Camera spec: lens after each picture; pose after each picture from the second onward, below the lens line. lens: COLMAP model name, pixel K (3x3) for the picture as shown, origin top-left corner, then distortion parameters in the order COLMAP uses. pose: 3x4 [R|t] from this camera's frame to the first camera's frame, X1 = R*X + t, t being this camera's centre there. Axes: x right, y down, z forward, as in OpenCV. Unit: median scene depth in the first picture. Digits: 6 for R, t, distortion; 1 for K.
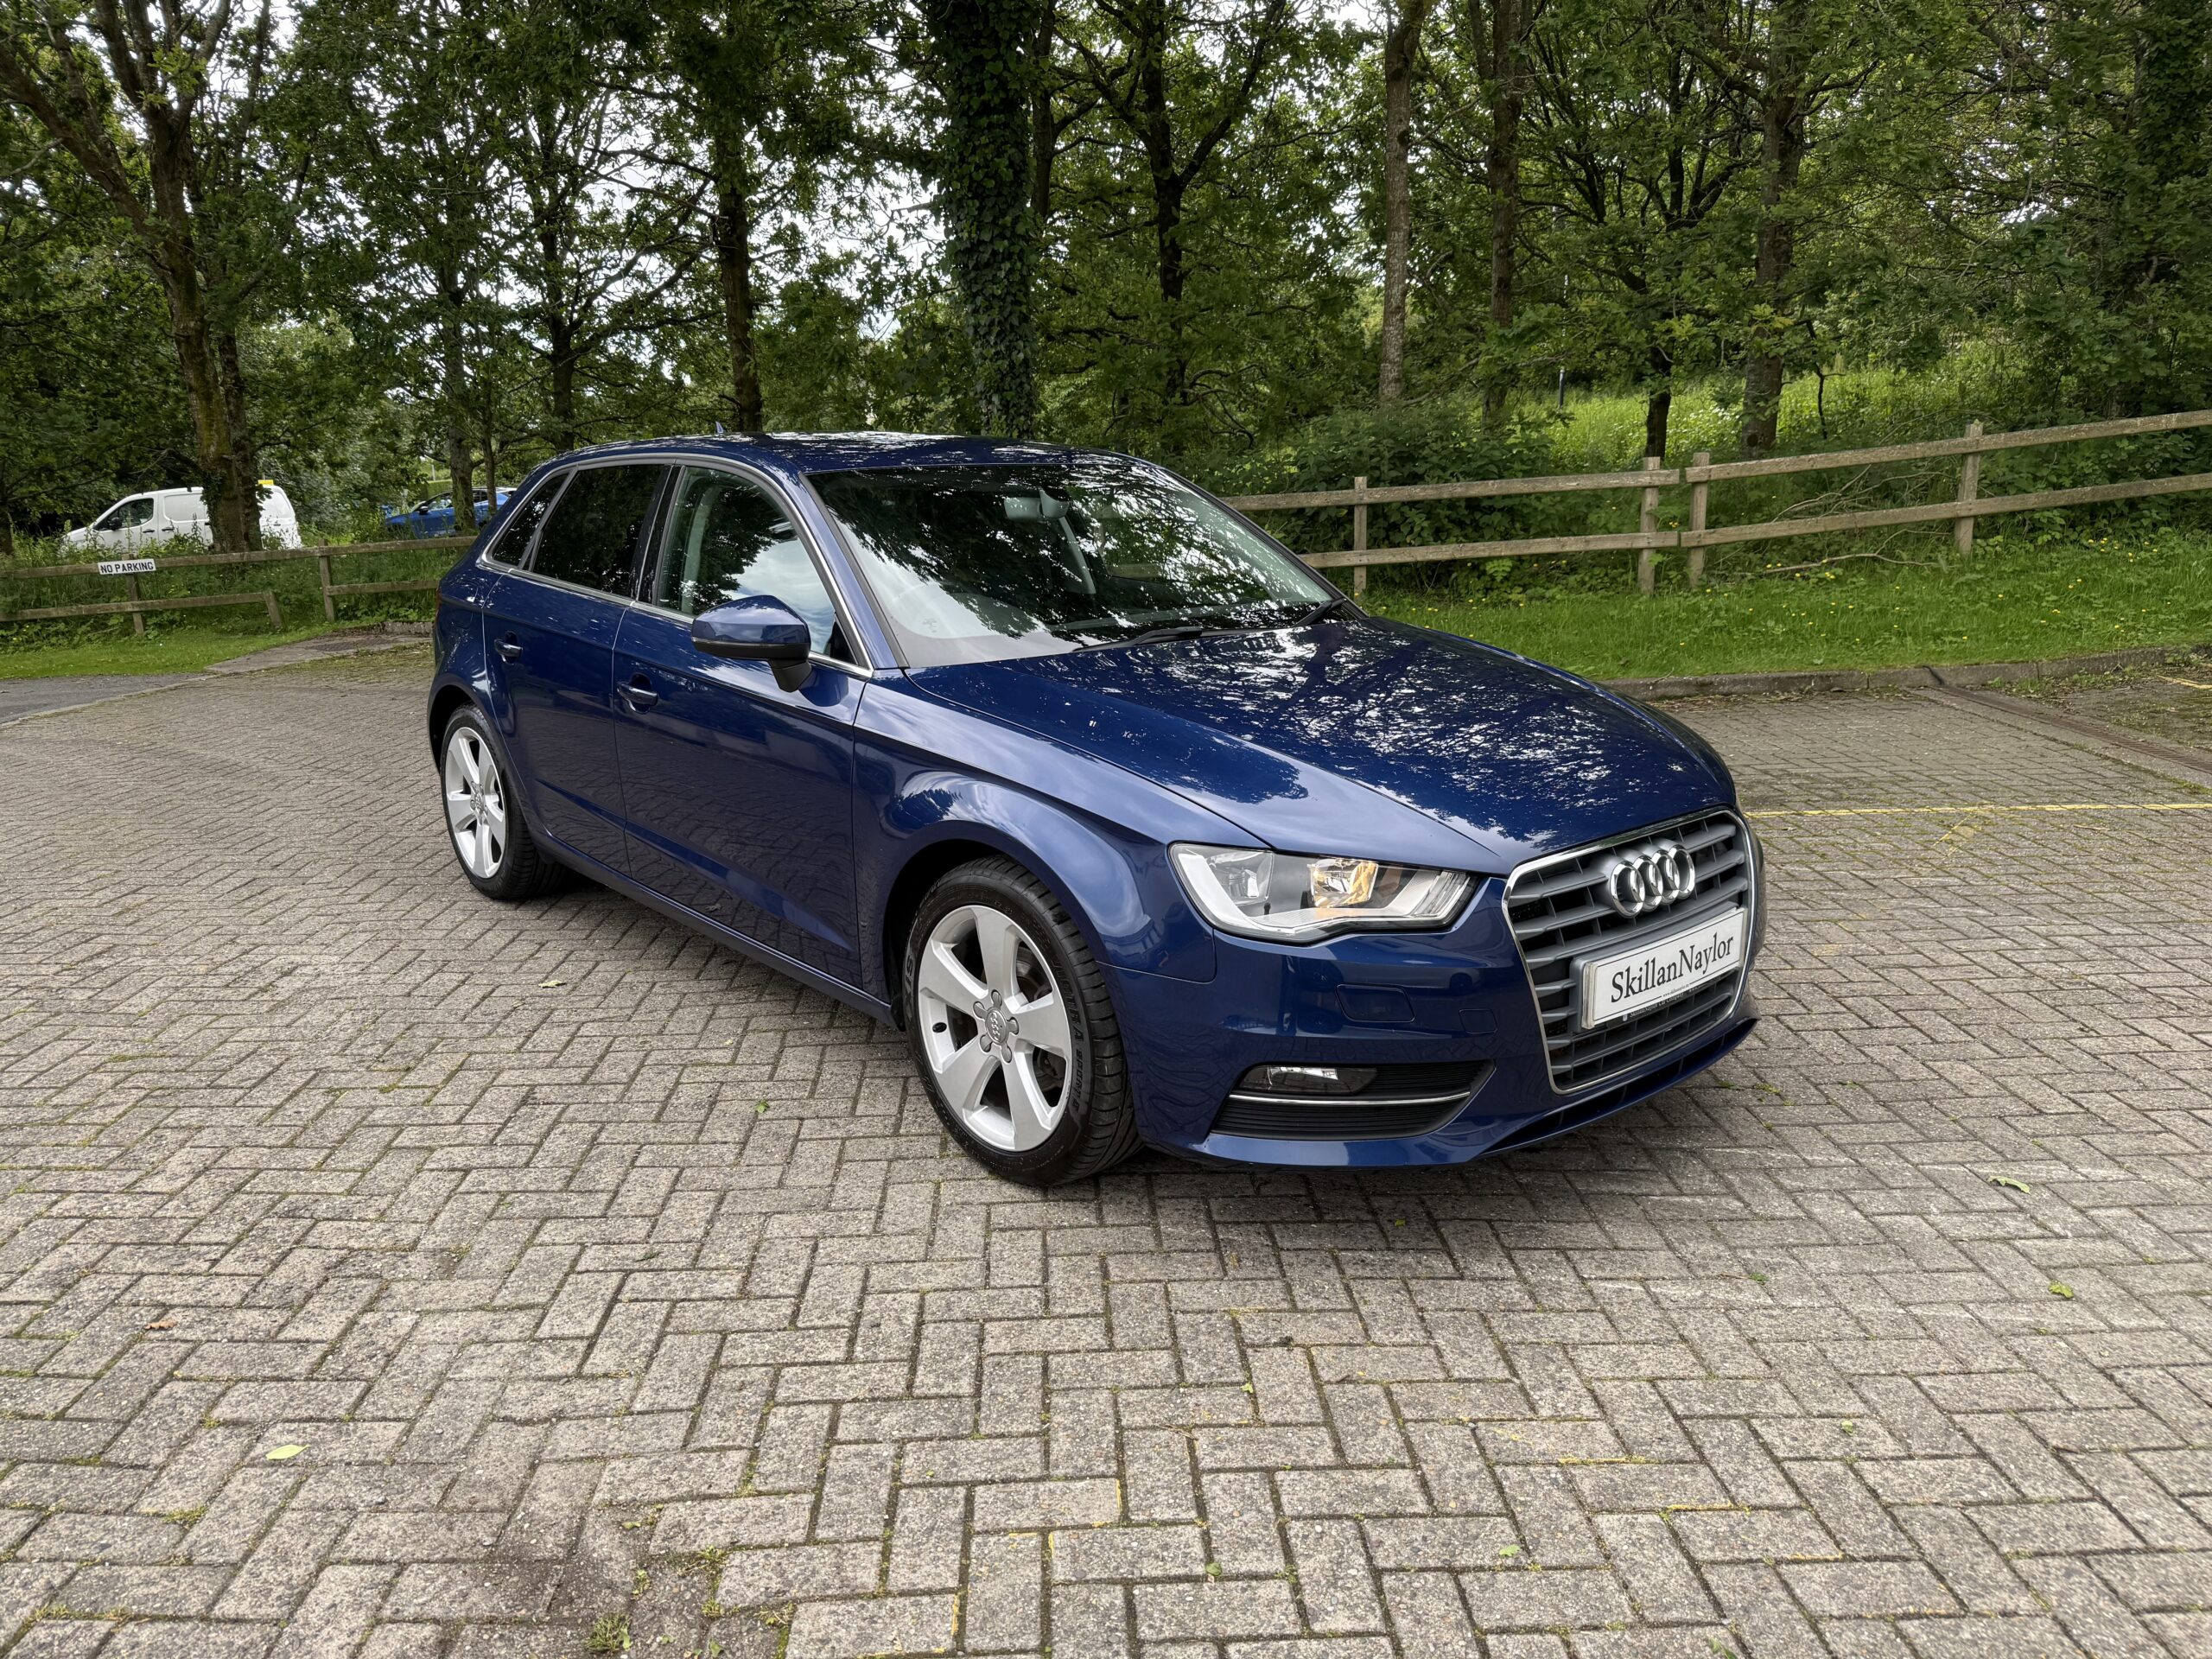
lens RADIAL K [[1528.6, 0, 1104.4], [0, 1528.6, 838.7], [0, 0, 1]] dist [0.114337, -0.165035]
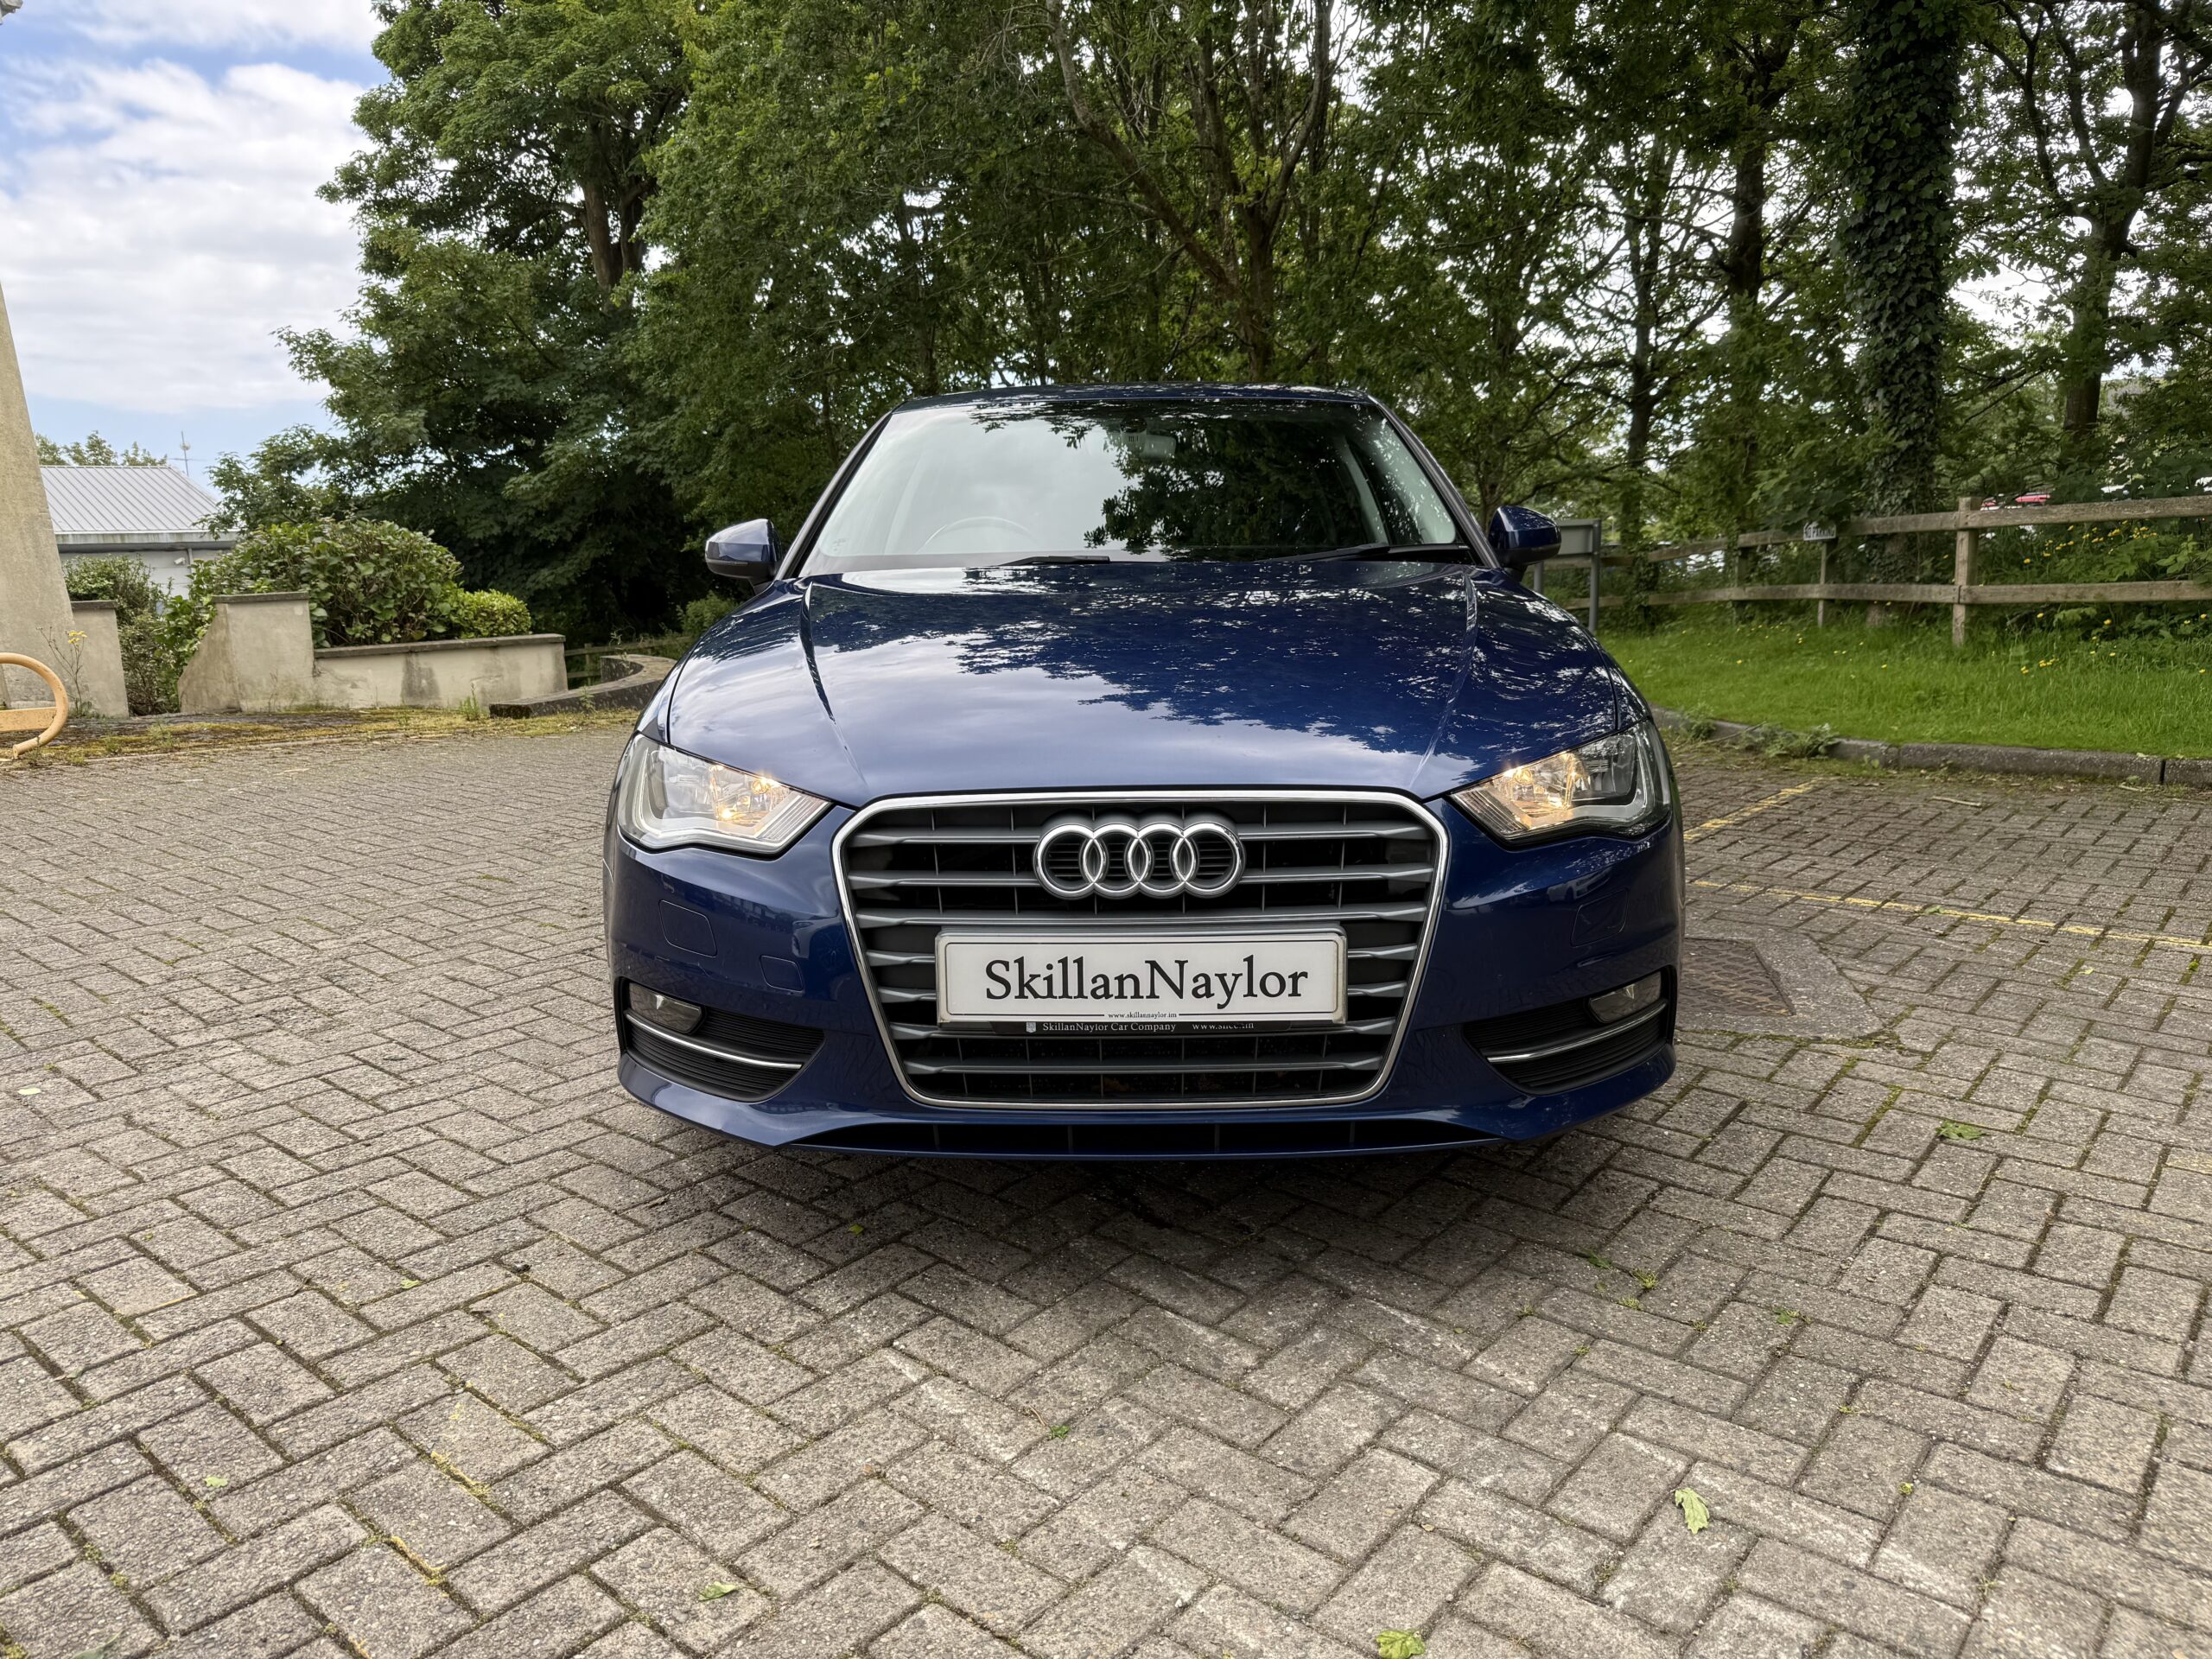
lens RADIAL K [[1569.4, 0, 1102.5], [0, 1569.4, 759.5], [0, 0, 1]] dist [0.016361, -0.003823]
pose [[0.733891, 0.088948, -0.673418, 0.821133], [-0.149135, 0.988299, -0.031989, 0.006621], [0.662693, 0.123907, 0.738569, 0.429067]]
